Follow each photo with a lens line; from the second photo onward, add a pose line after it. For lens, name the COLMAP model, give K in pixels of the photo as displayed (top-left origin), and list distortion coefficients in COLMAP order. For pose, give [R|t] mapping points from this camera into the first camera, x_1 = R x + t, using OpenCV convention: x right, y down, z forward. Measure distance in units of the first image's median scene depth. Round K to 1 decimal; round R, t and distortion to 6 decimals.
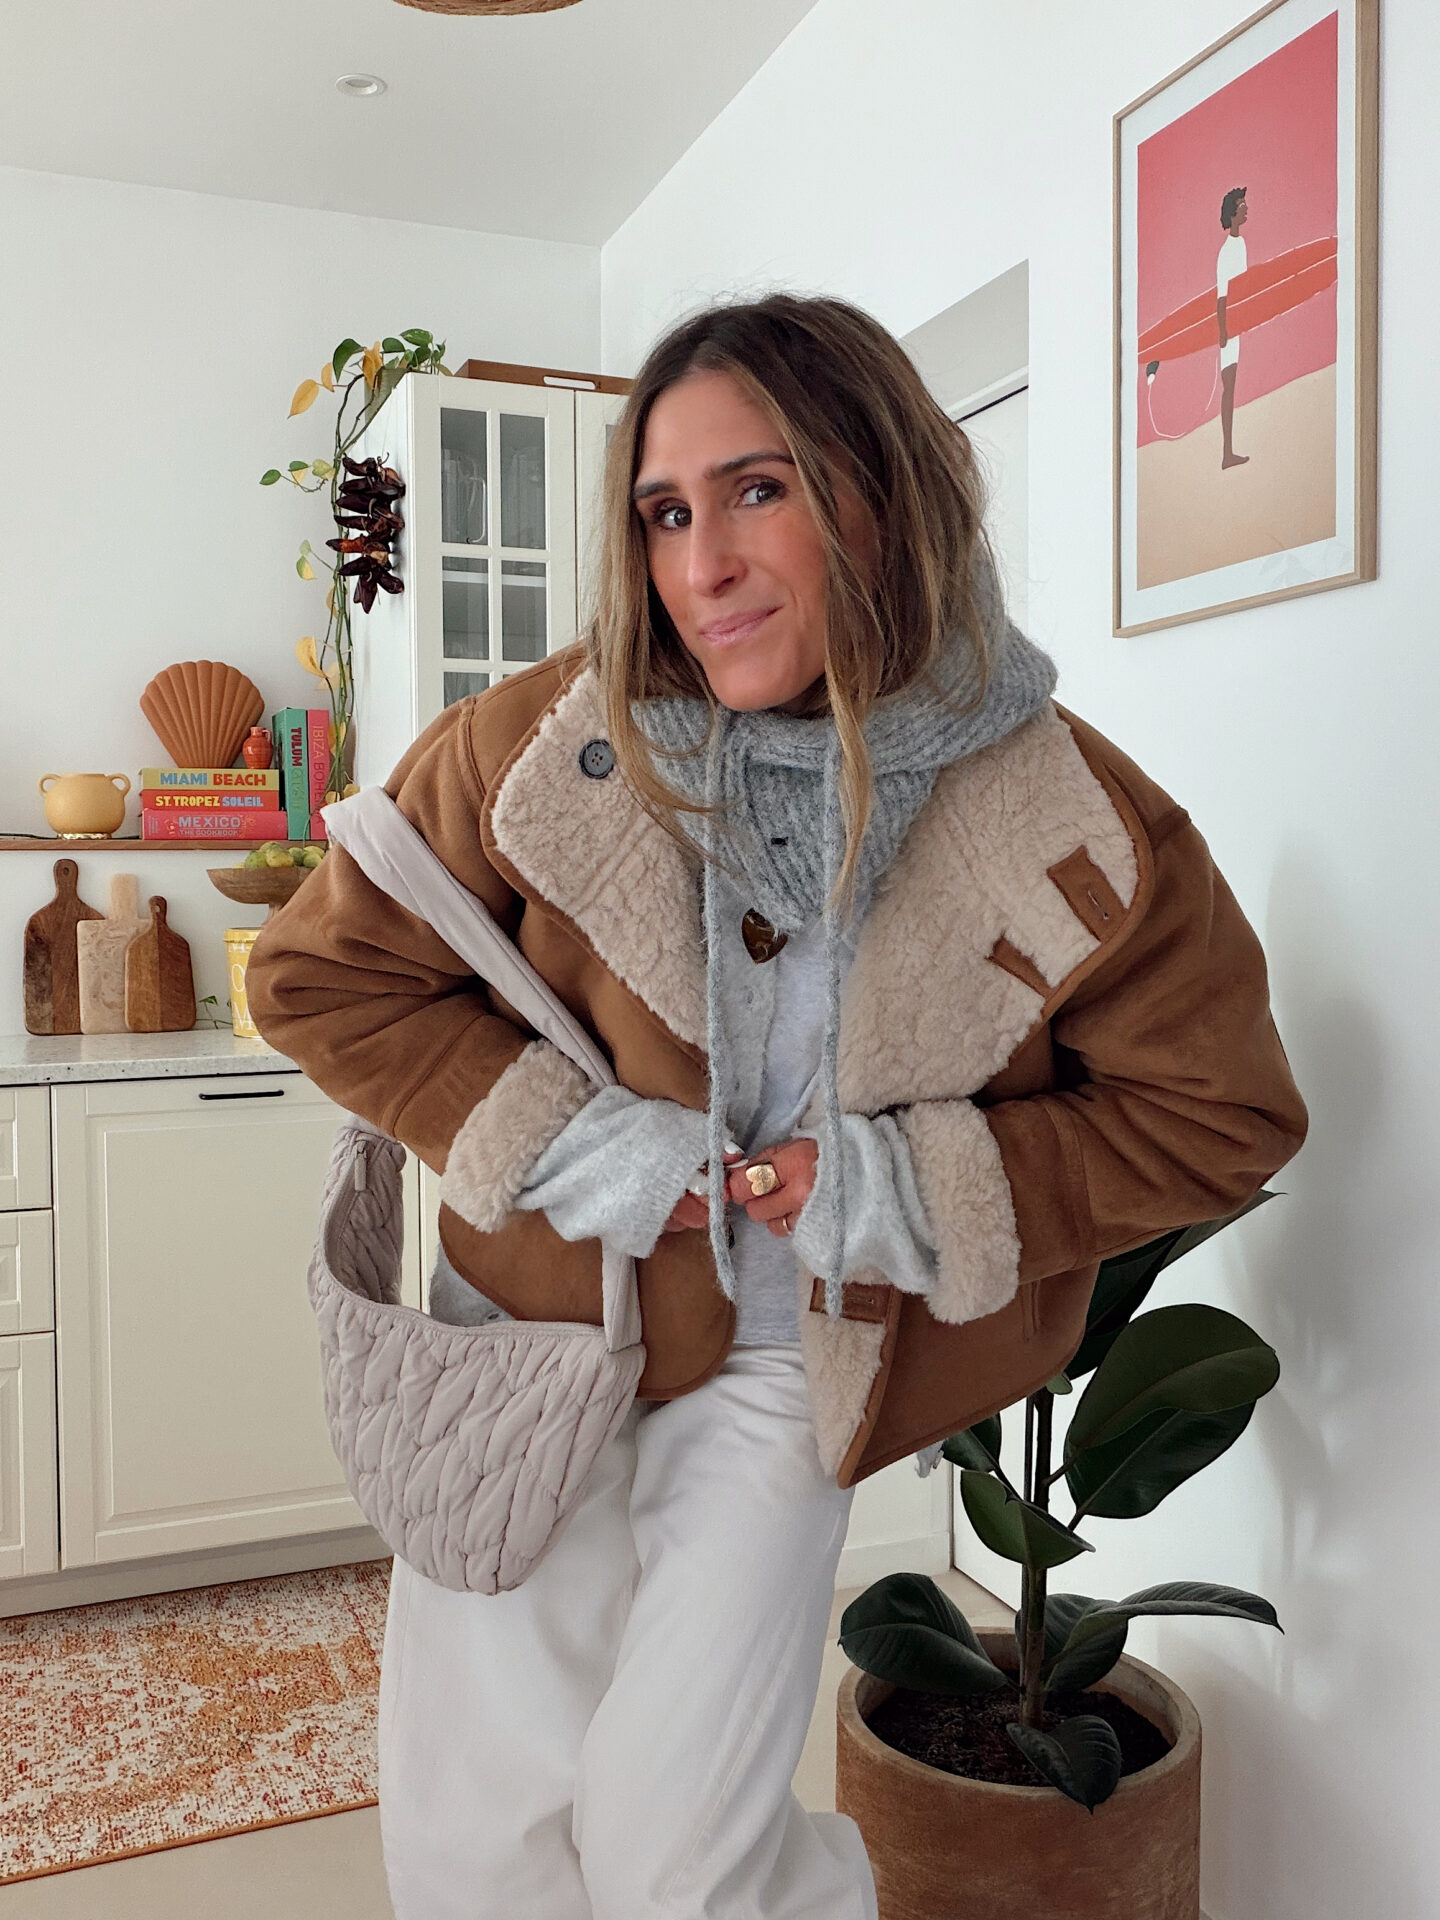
lens RADIAL K [[1698.4, 0, 702.8], [0, 1698.4, 946.3], [0, 0, 1]] dist [0.002920, 0.004435]
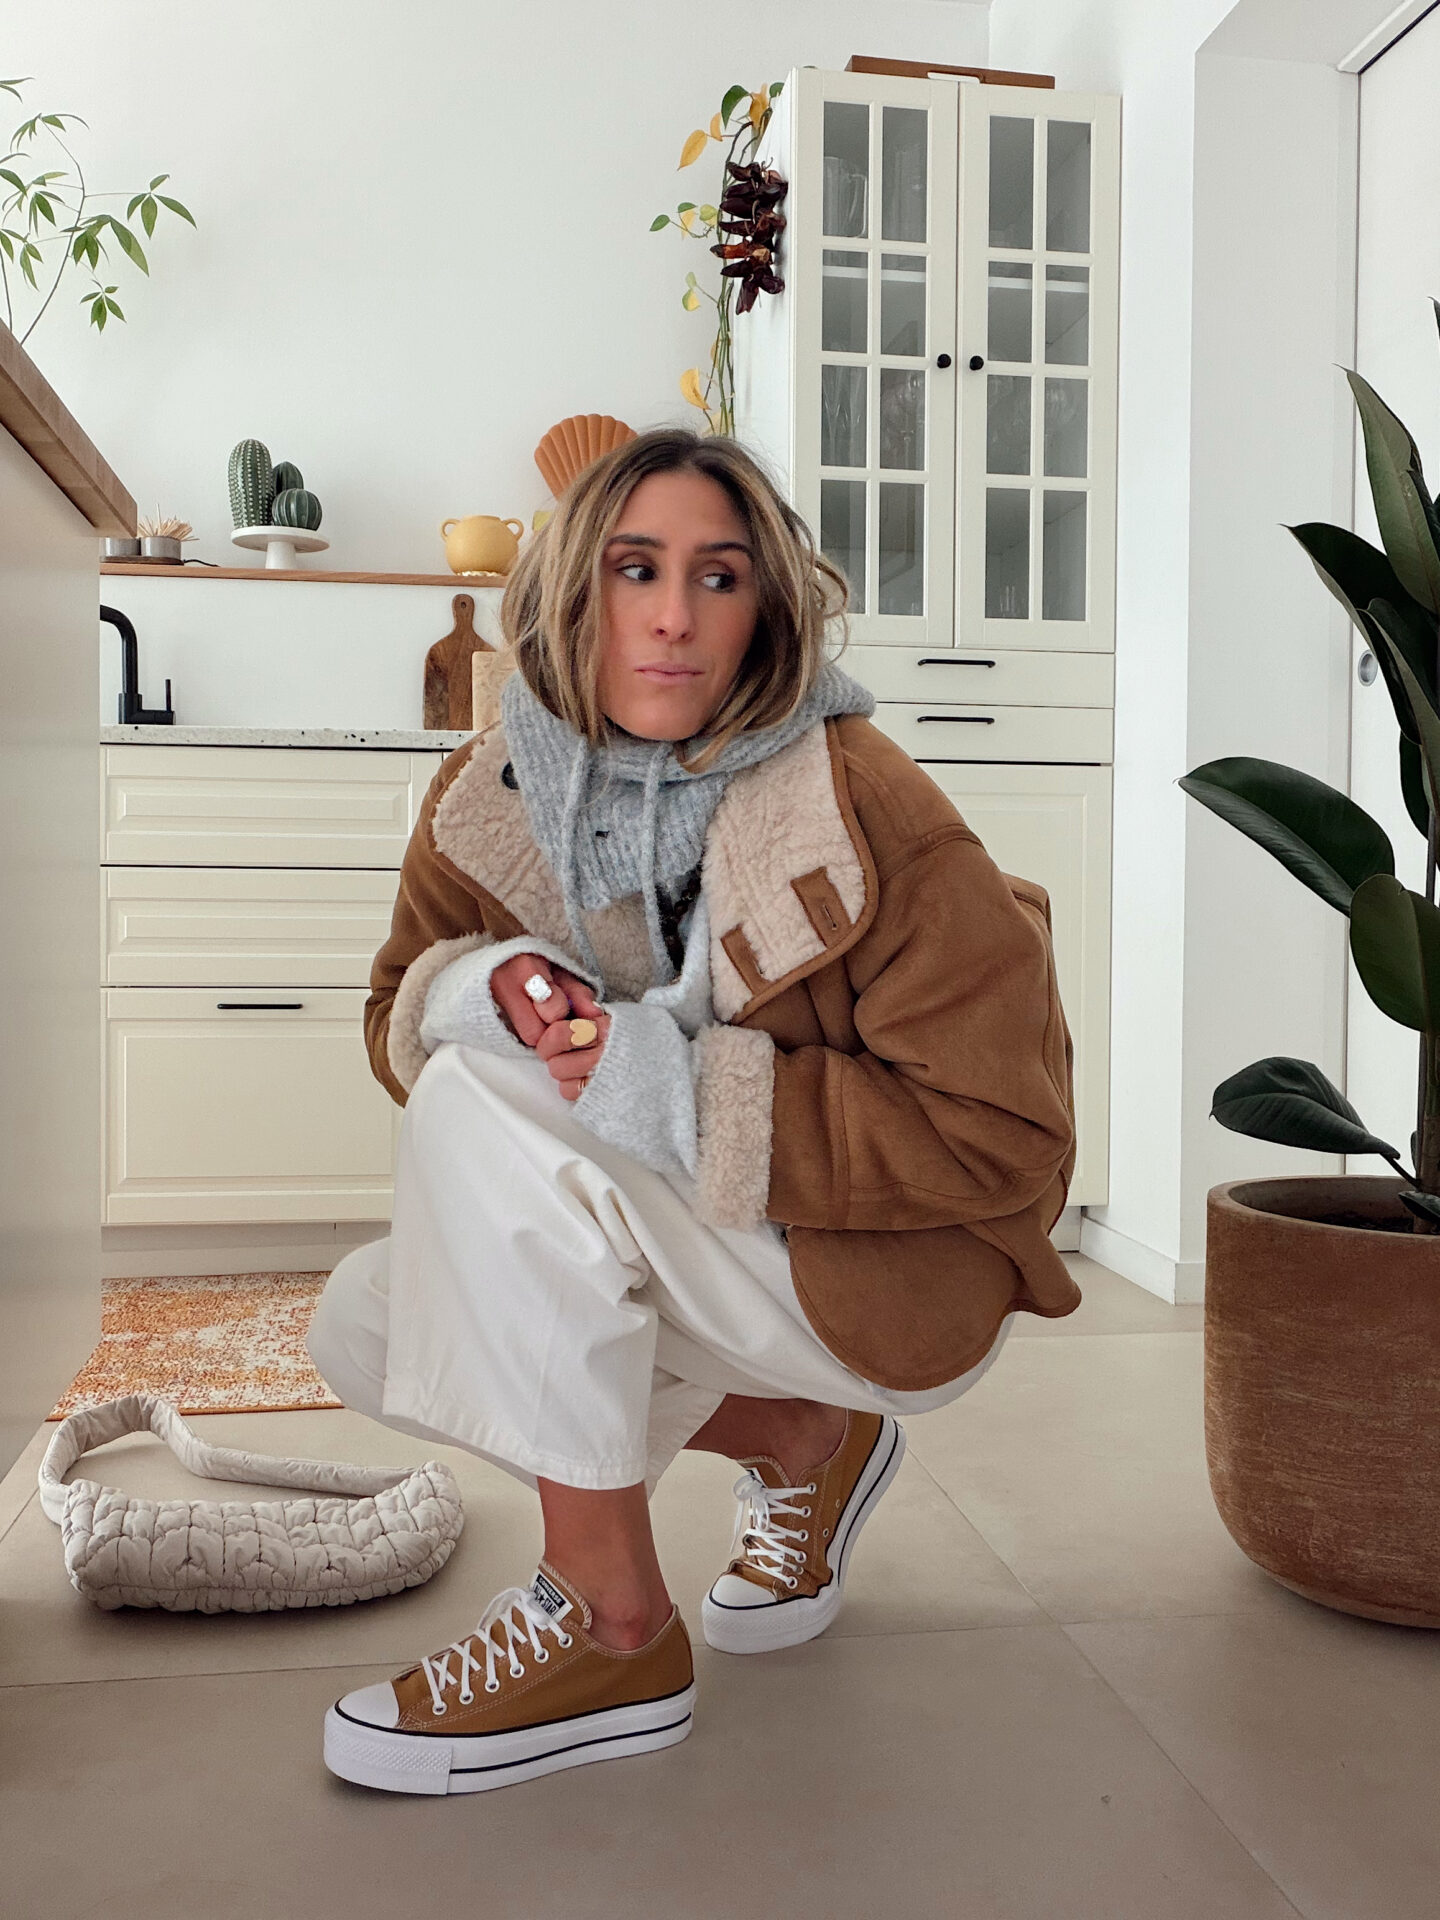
lens RADIAL K [[1698.4, 0, 710.9], [0, 1698.4, 942.9], [0, 0, 1]] dist [0.002920, 0.004435]
pose [[0.976206, 0.017657, -0.216125, 0.006594], [-0.021284, 0.999669, -0.014464, 0.195192], [0.215798, 0.018720, 0.976258, 0.011323]]
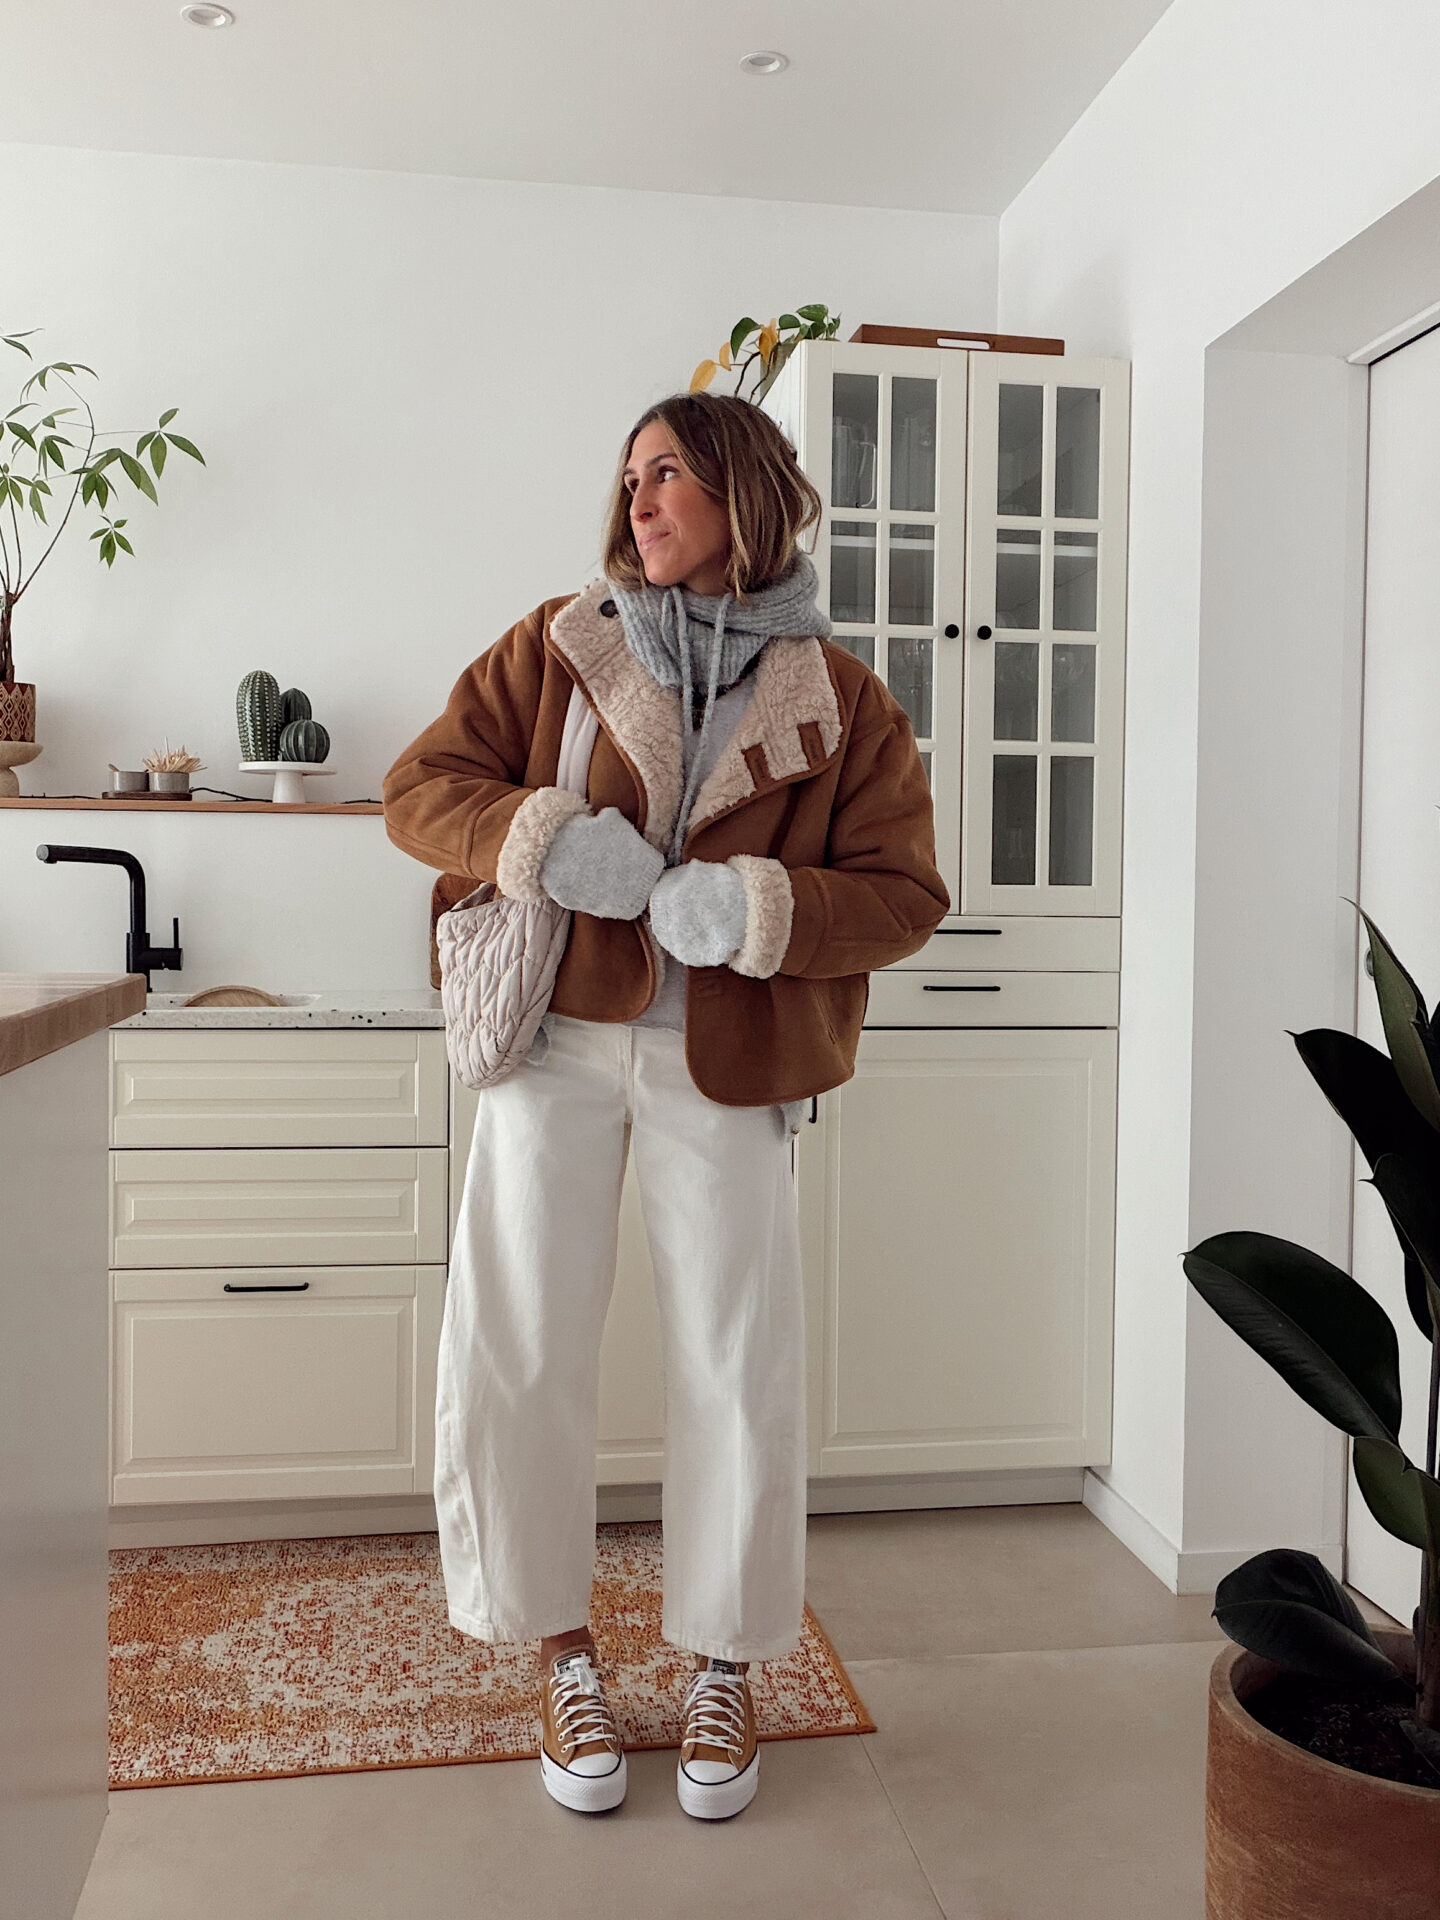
lens RADIAL K [[1698.4, 0, 712.4], [0, 1698.4, 942.1], [0, 0, 1]] dist [0.002920, 0.004435]
pose [[0.975473, 0.023044, -0.218910, 0.003991], [-0.025556, 0.999636, -0.008651, 0.030109], [0.218631, 0.014033, 0.975707, 0.006881]]
